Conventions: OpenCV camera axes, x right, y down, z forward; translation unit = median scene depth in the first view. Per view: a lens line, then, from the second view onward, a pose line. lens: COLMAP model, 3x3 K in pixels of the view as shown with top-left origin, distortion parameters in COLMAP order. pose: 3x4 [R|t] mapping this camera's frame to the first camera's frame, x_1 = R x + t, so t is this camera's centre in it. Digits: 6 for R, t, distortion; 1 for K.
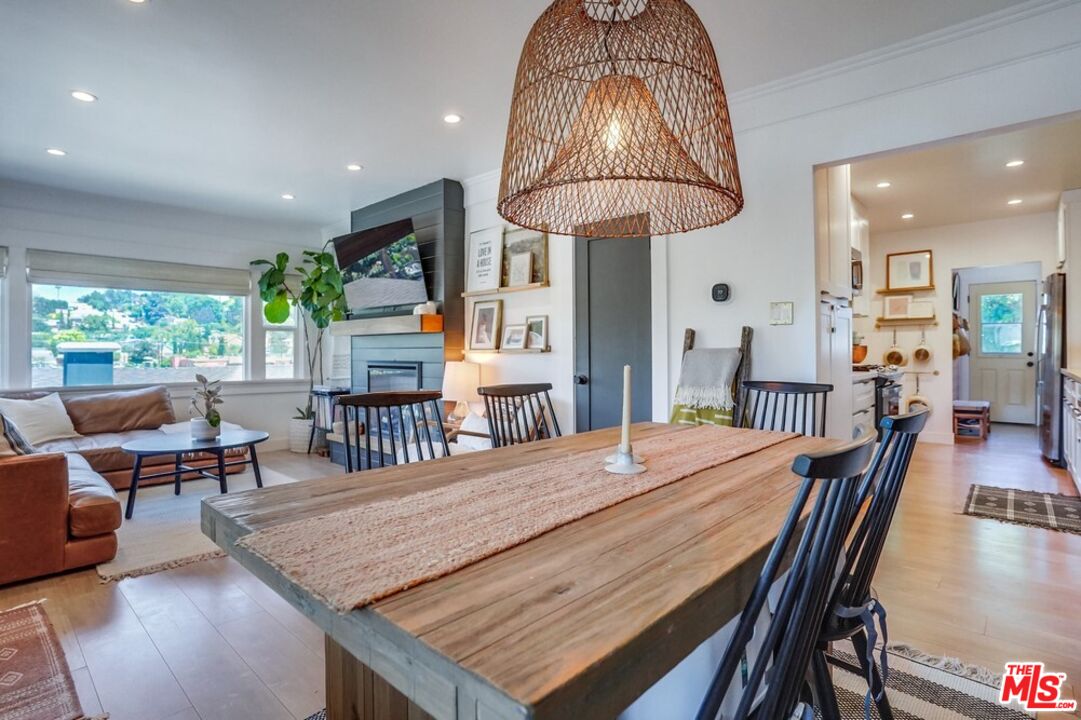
lens RADIAL K [[537.8, 0, 538.7], [0, 537.8, 354.6], [0, 0, 1]] dist [-0.043997, 0.011611]
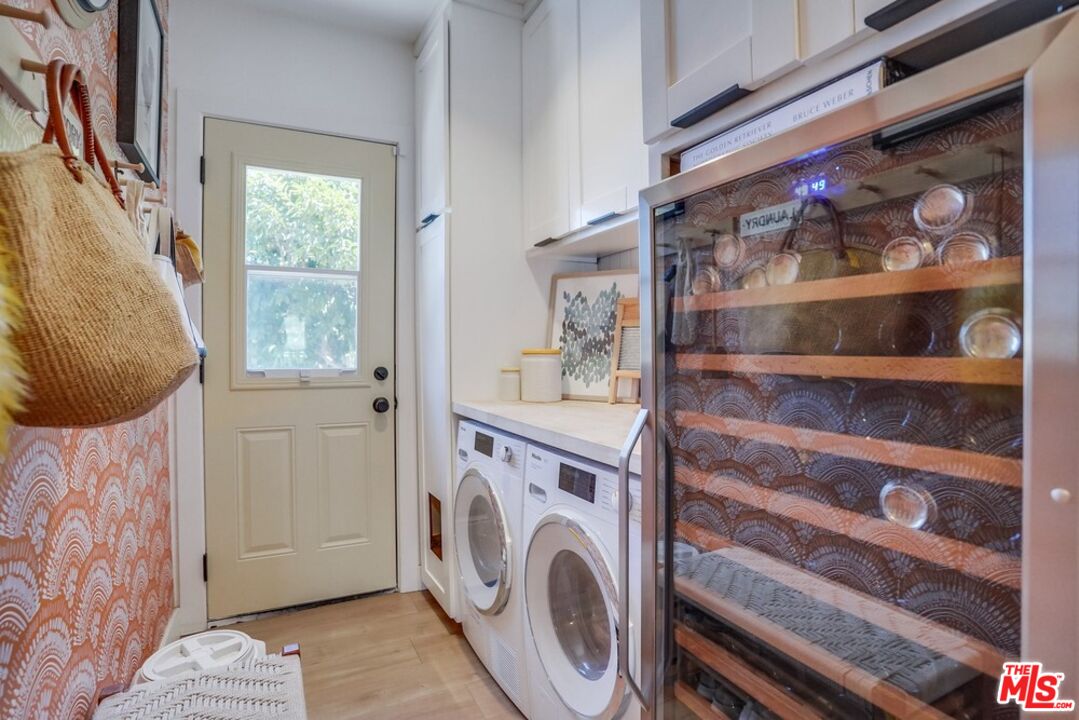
lens RADIAL K [[536.8, 0, 544.2], [0, 536.8, 358.5], [0, 0, 1]] dist [-0.043997, 0.011611]
pose [[0.384264, -0.009100, 0.923178, 0.849902], [0.012213, 0.999914, 0.004773, -0.012825], [-0.923142, 0.009440, 0.384342, 0.981660]]
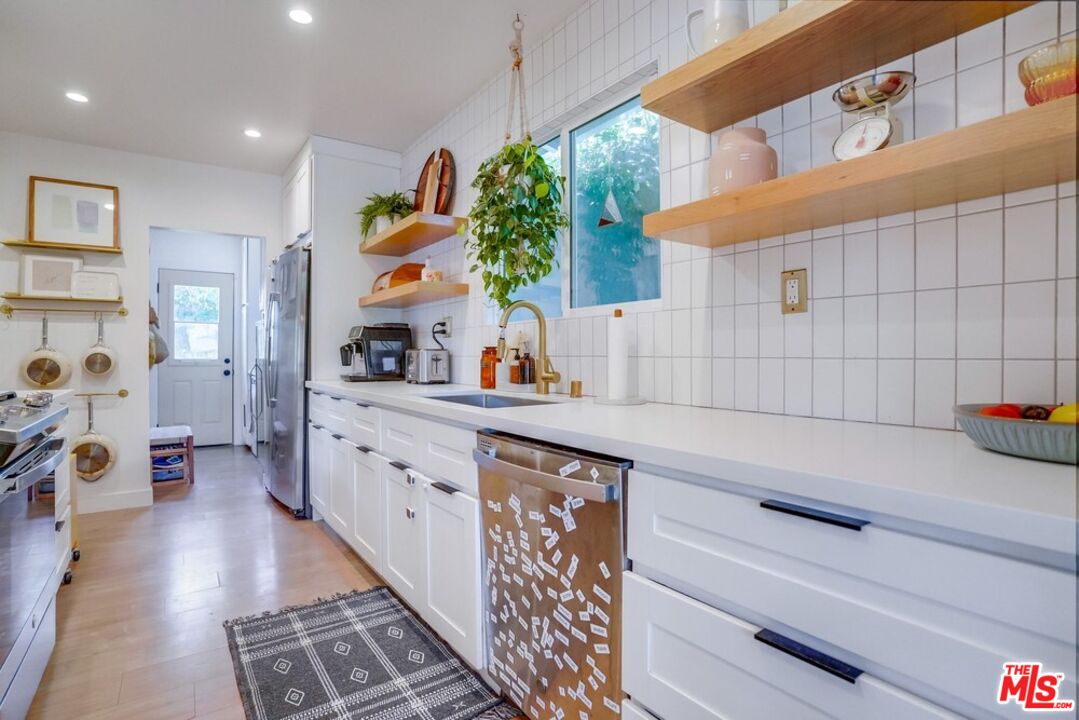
lens RADIAL K [[536.8, 0, 542.9], [0, 536.8, 352.2], [0, 0, 1]] dist [-0.043997, 0.011611]
pose [[0.218711, 0.008919, 0.975749, 0.269659], [0.008181, 0.999906, -0.010973, -0.002039], [-0.975755, 0.010383, 0.218617, 0.392311]]
